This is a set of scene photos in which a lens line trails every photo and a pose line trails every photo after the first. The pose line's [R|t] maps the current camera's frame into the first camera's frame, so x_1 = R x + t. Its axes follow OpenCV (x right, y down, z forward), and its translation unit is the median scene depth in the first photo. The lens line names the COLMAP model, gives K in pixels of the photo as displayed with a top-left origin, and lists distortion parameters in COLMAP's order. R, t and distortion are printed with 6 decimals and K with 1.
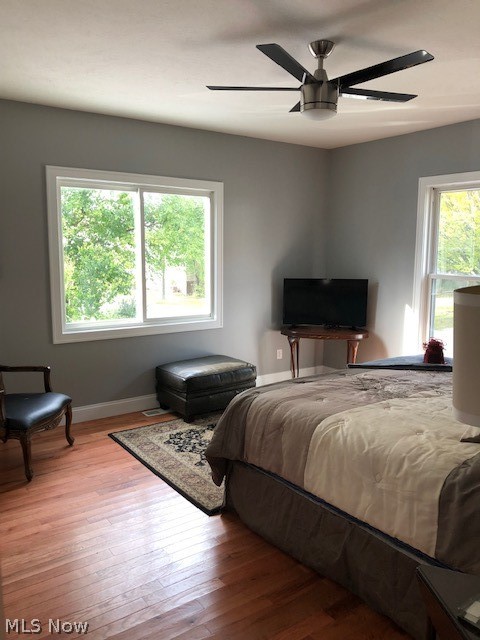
lens RADIAL K [[524.9, 0, 234.5], [0, 524.9, 320.5], [0, 0, 1]] dist [0.046181, -0.050653]
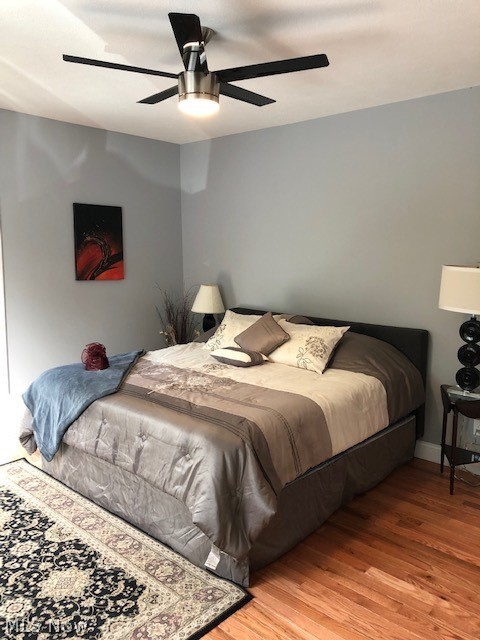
lens RADIAL K [[524.9, 0, 241.2], [0, 524.9, 319.7], [0, 0, 1]] dist [0.046181, -0.050653]
pose [[-0.214558, -0.139726, 0.966665, -0.834871], [0.125787, 0.977519, 0.169214, -0.189283], [-0.968578, 0.157900, -0.192159, 1.230701]]
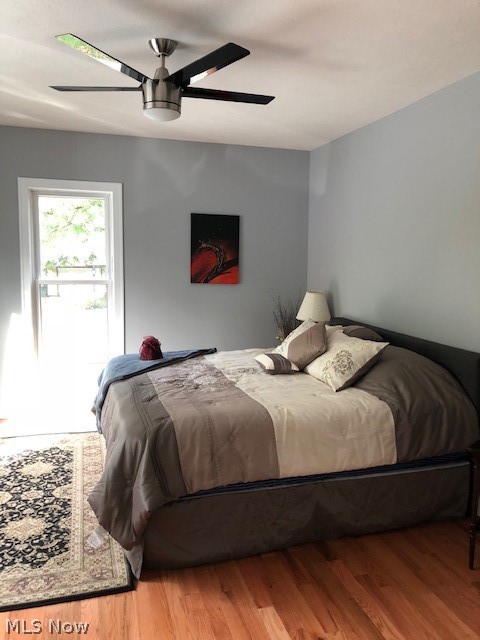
lens RADIAL K [[524.9, 0, 240.8], [0, 524.9, 320.6], [0, 0, 1]] dist [0.046181, -0.050653]
pose [[0.319654, -0.112914, 0.940783, -0.783865], [0.115602, 0.990105, 0.079555, -0.086135], [-0.940456, 0.083326, 0.329544, 0.615217]]
